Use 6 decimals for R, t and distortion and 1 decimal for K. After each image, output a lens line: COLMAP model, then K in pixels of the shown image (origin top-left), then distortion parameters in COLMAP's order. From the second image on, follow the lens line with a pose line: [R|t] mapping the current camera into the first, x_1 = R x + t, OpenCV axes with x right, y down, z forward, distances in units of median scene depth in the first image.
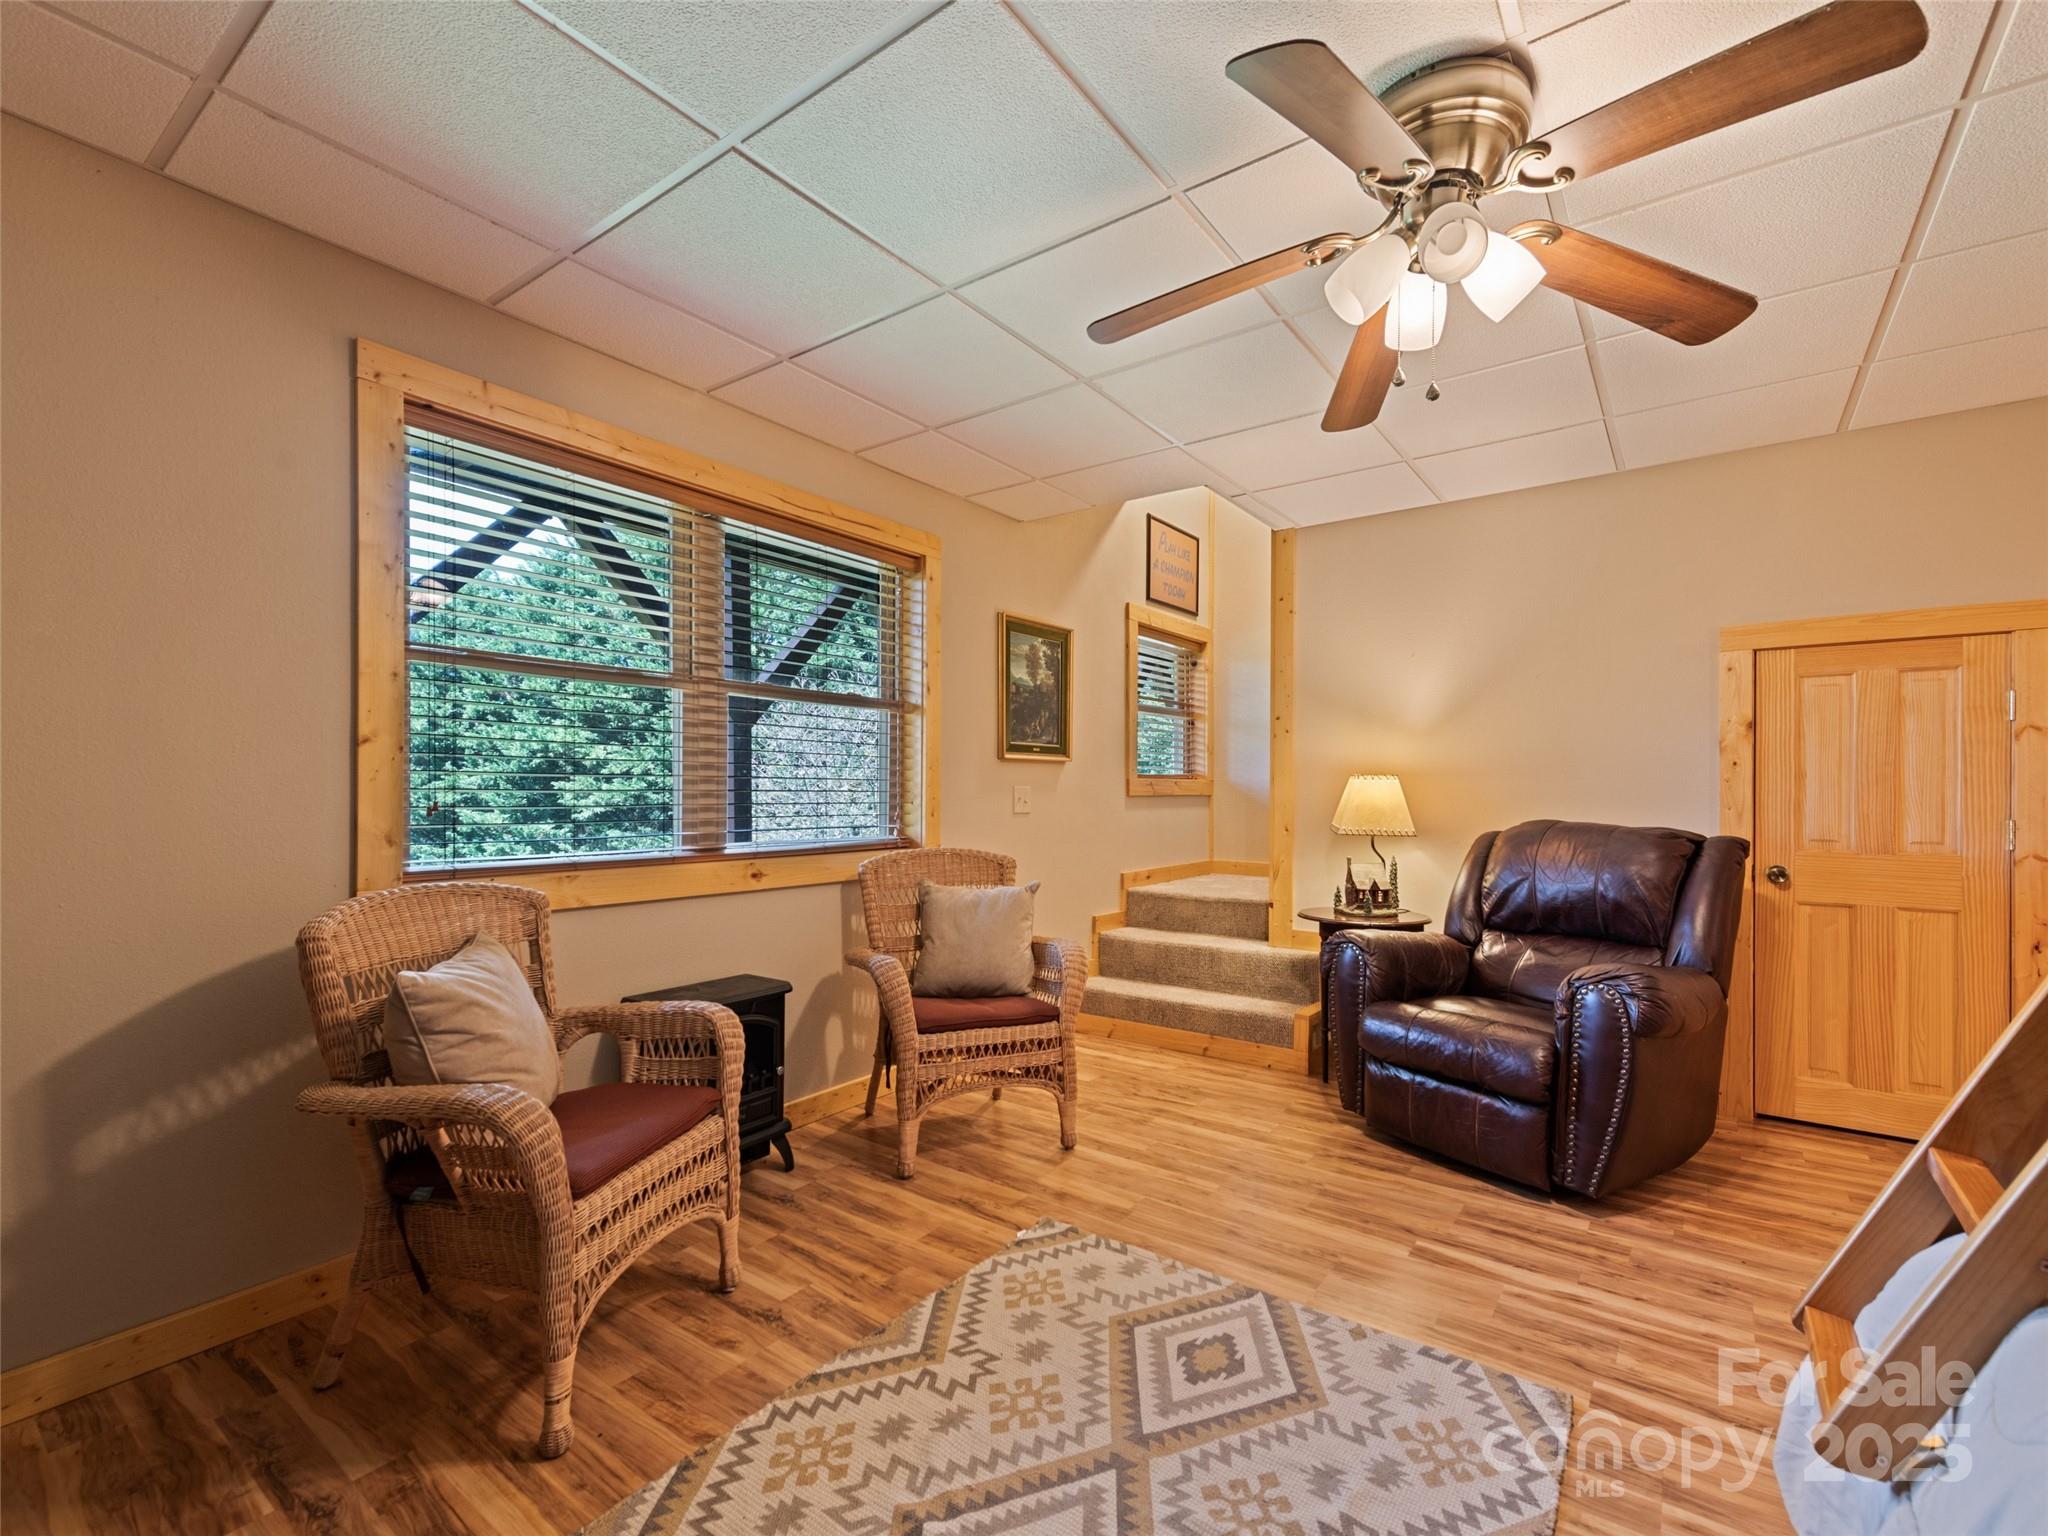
lens RADIAL K [[912.4, 0, 1028.8], [0, 912.4, 778.9], [0, 0, 1]] dist [0.010079, -0.000753]
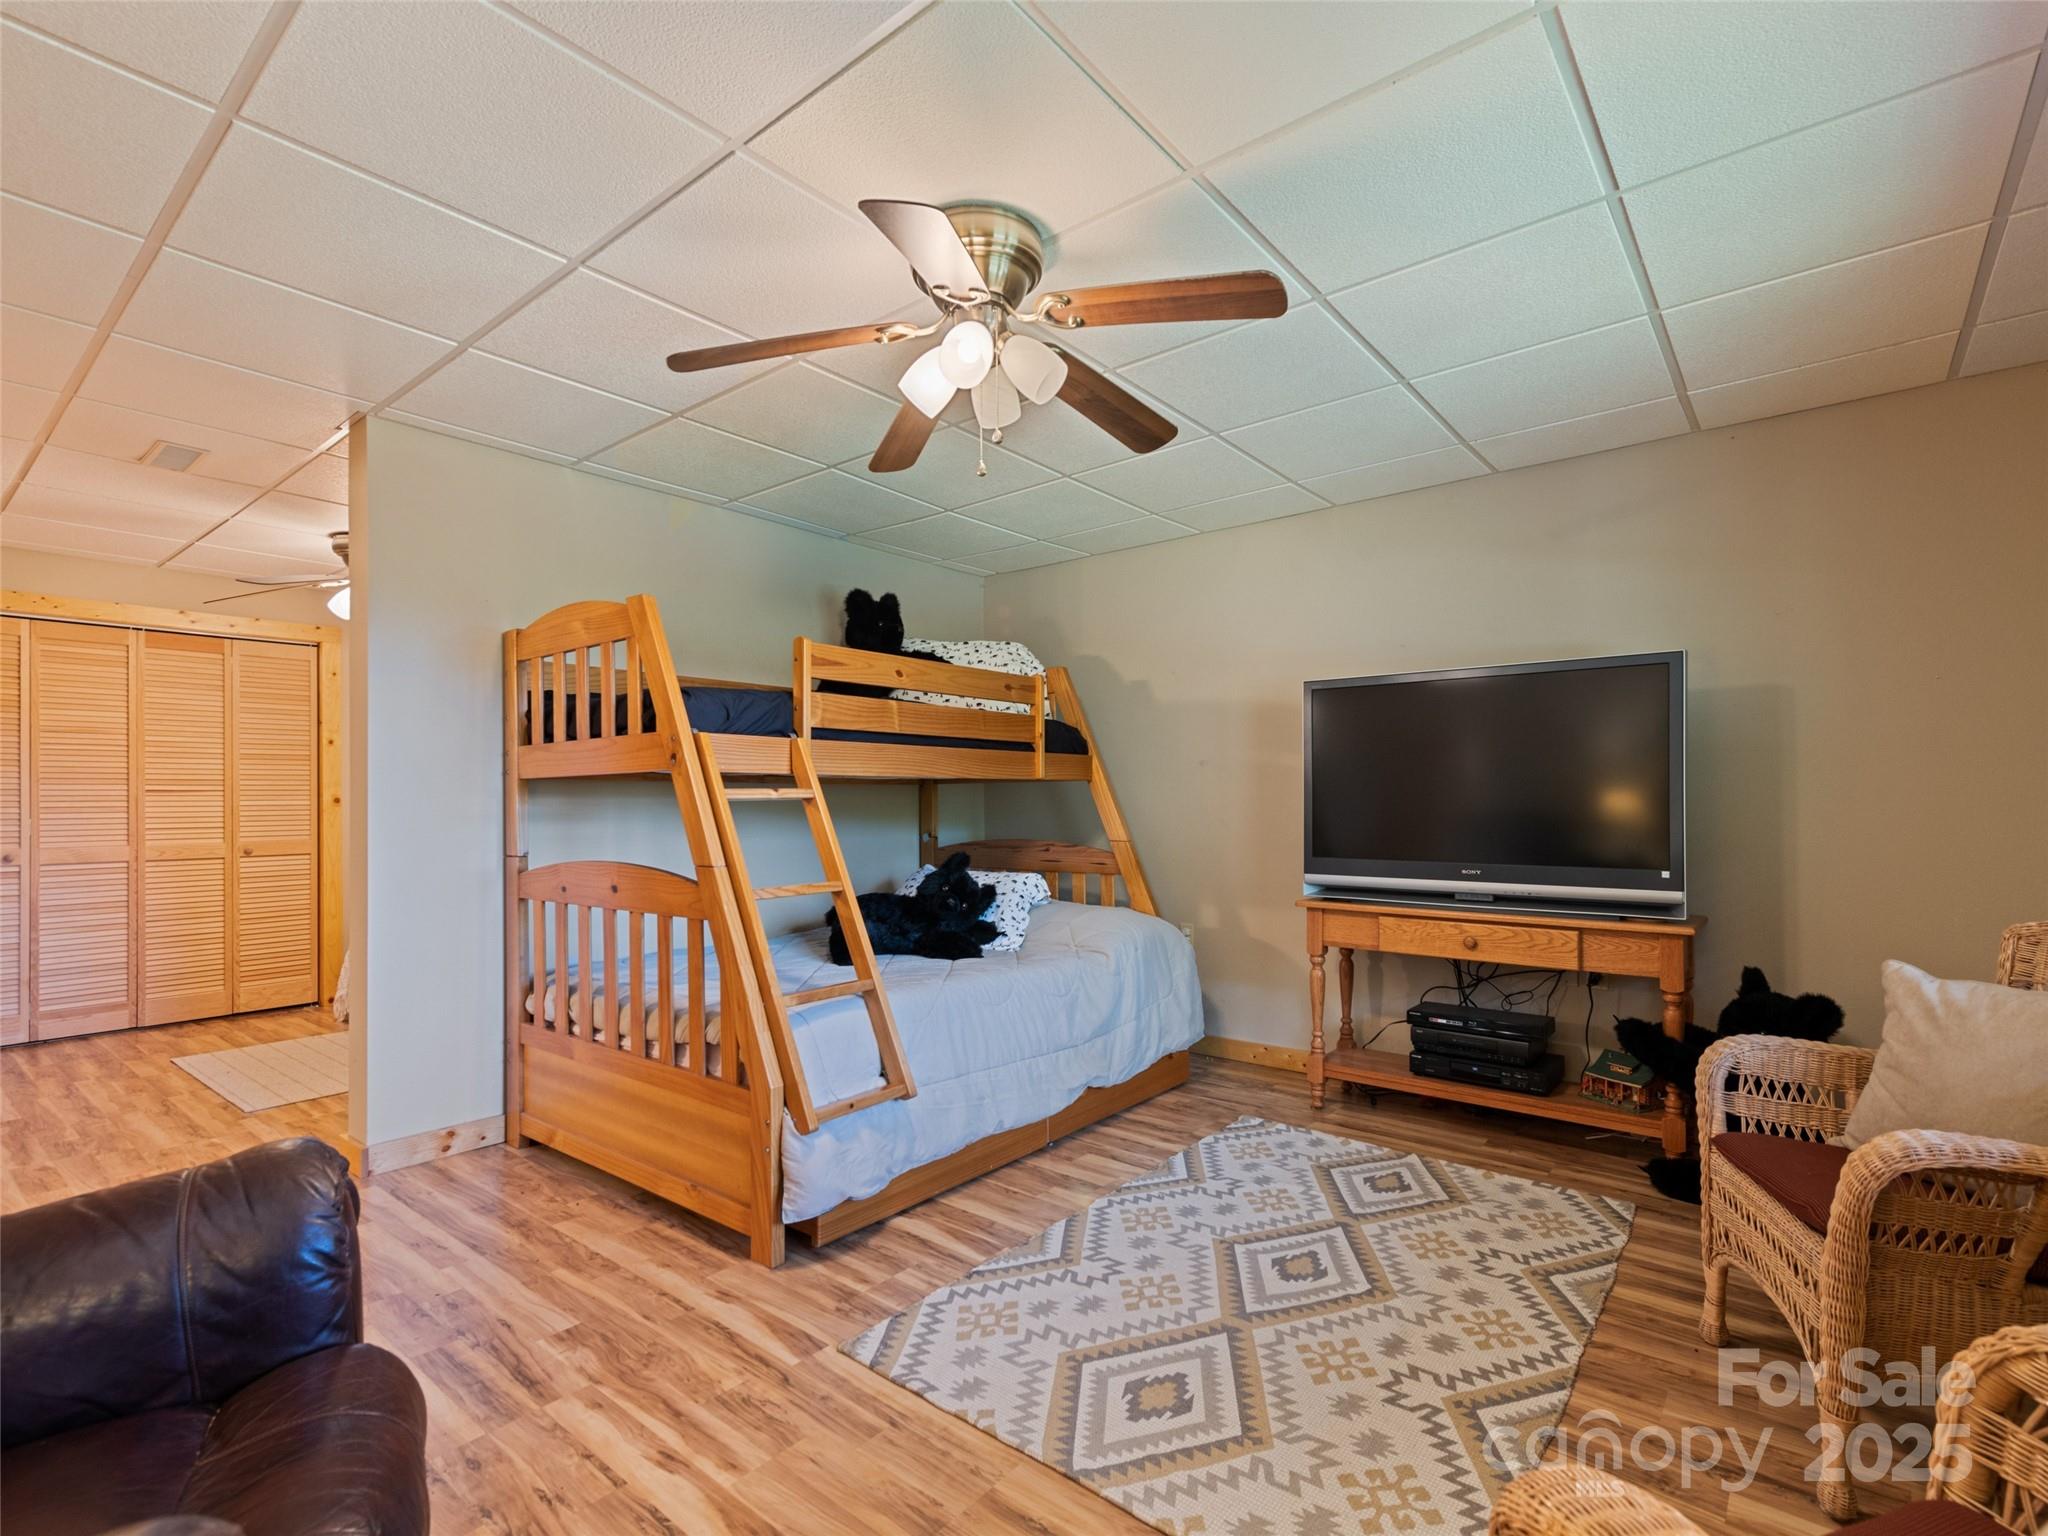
lens RADIAL K [[969.7, 0, 1024.0], [0, 969.7, 768.0], [0, 0, 1]] dist [0.012602, -0.001030]
pose [[-0.998438, 0.002967, 0.055784, 0.203295], [0.000475, 0.999003, -0.044637, 0.019104], [-0.055861, -0.044540, -0.997445, 1.492520]]
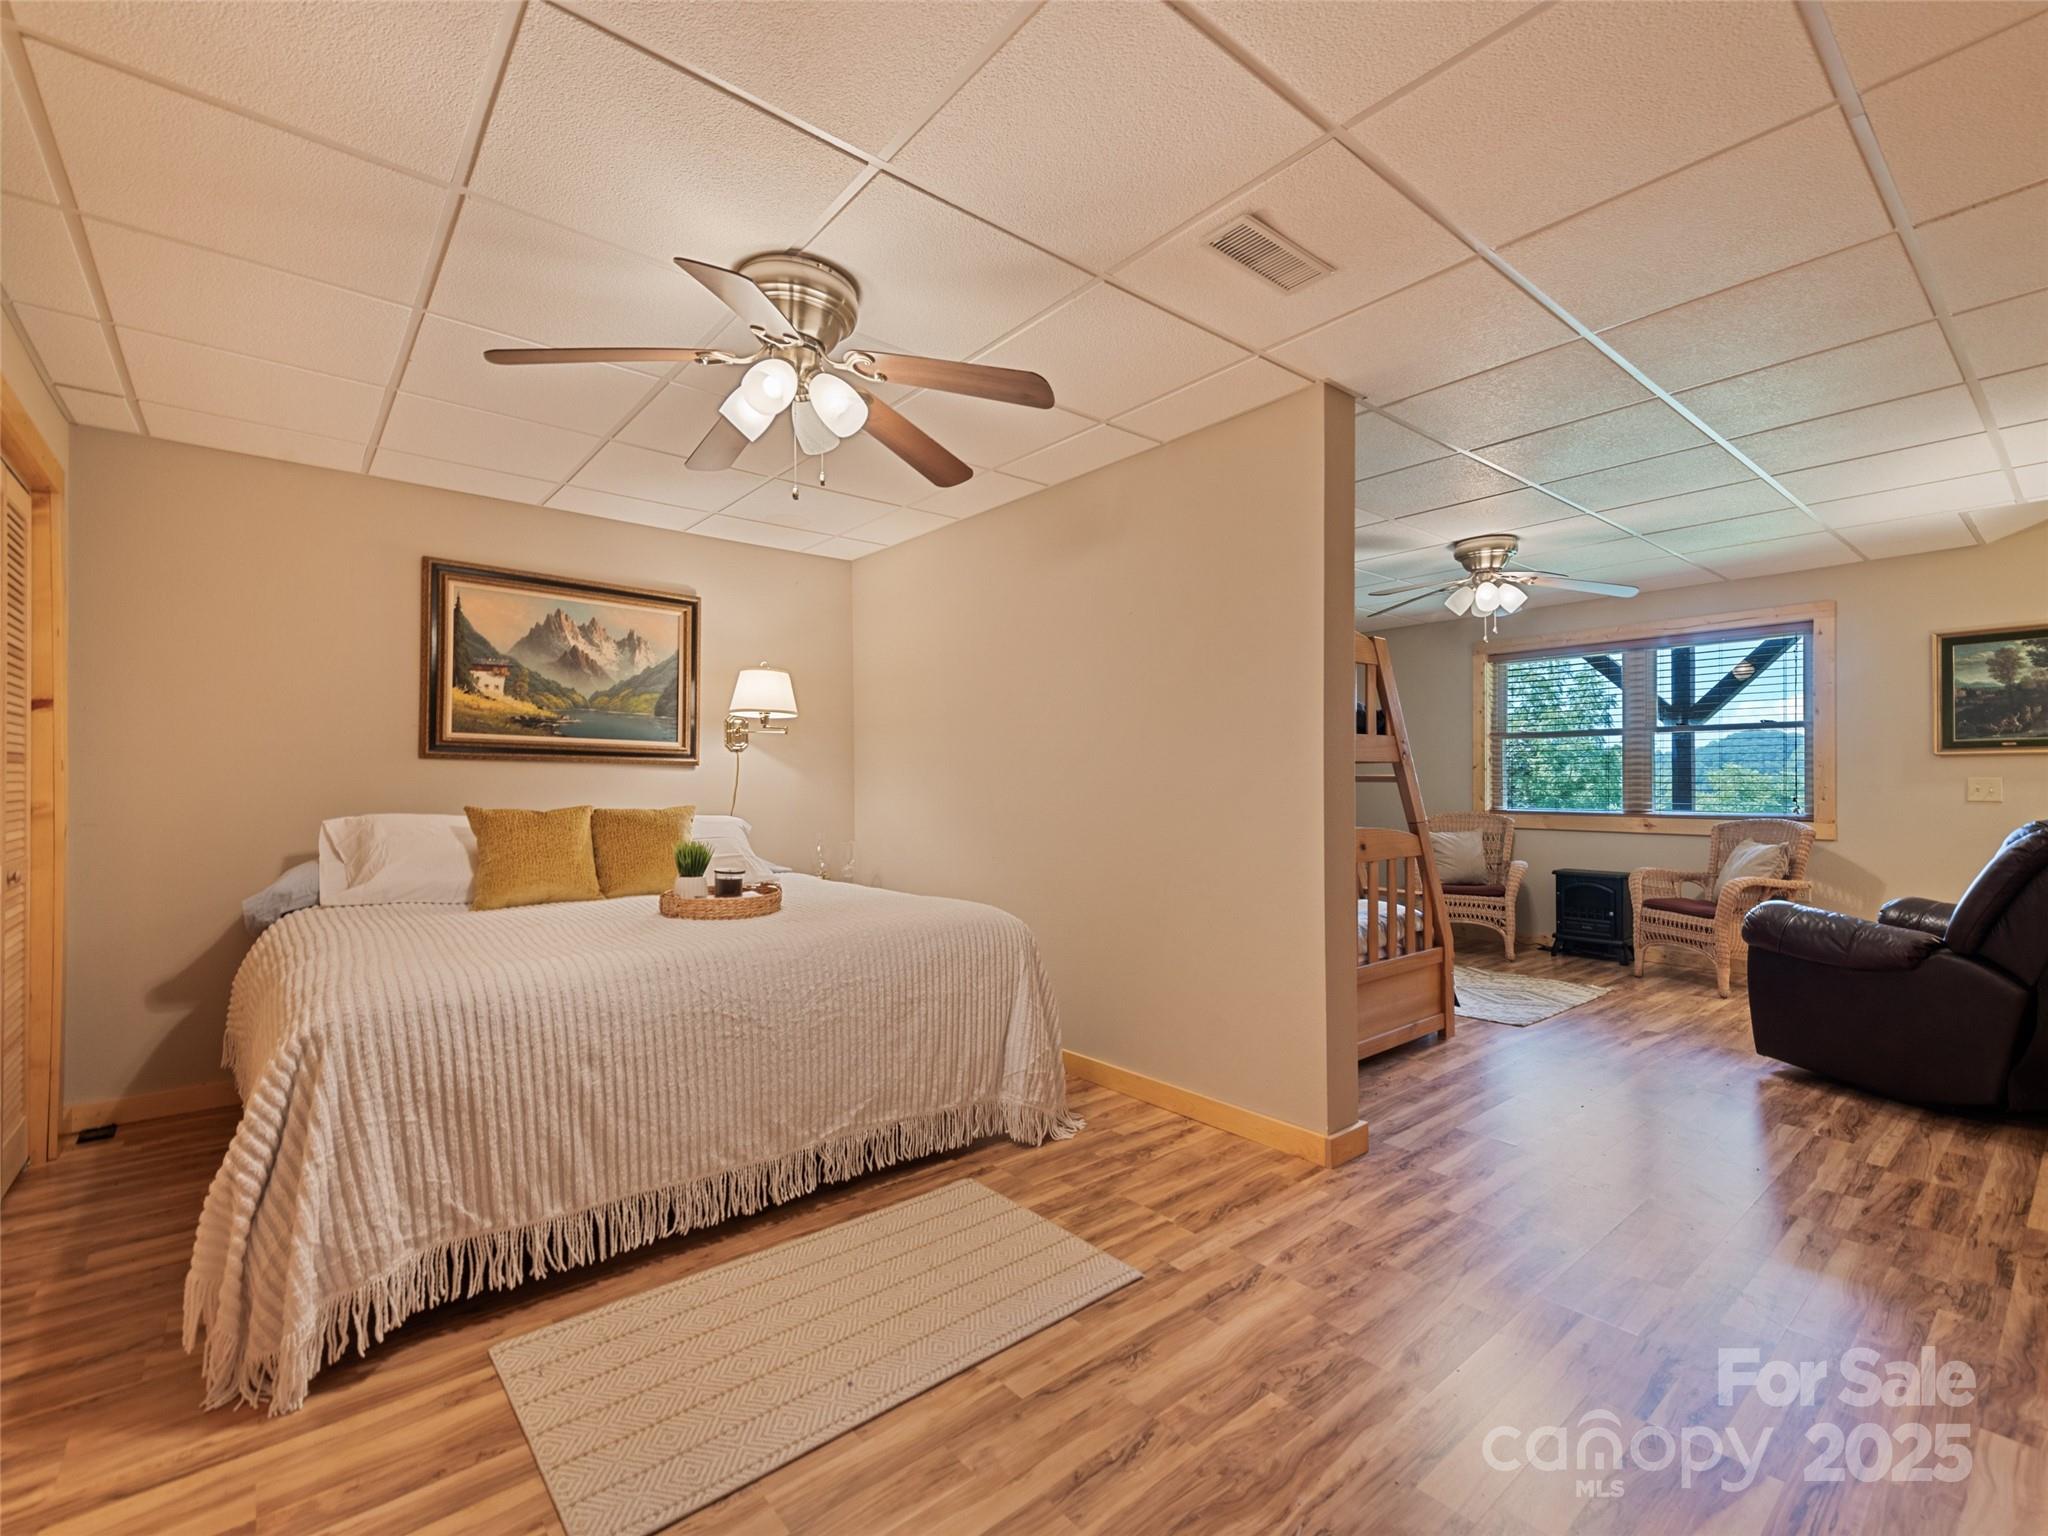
lens RADIAL K [[912.4, 0, 1028.8], [0, 912.4, 778.9], [0, 0, 1]] dist [0.010079, -0.000753]
pose [[-0.240682, -0.007620, -0.970574, 2.261130], [0.011405, 0.999878, -0.010679, 0.013215], [0.970537, -0.013639, -0.240565, 0.209670]]
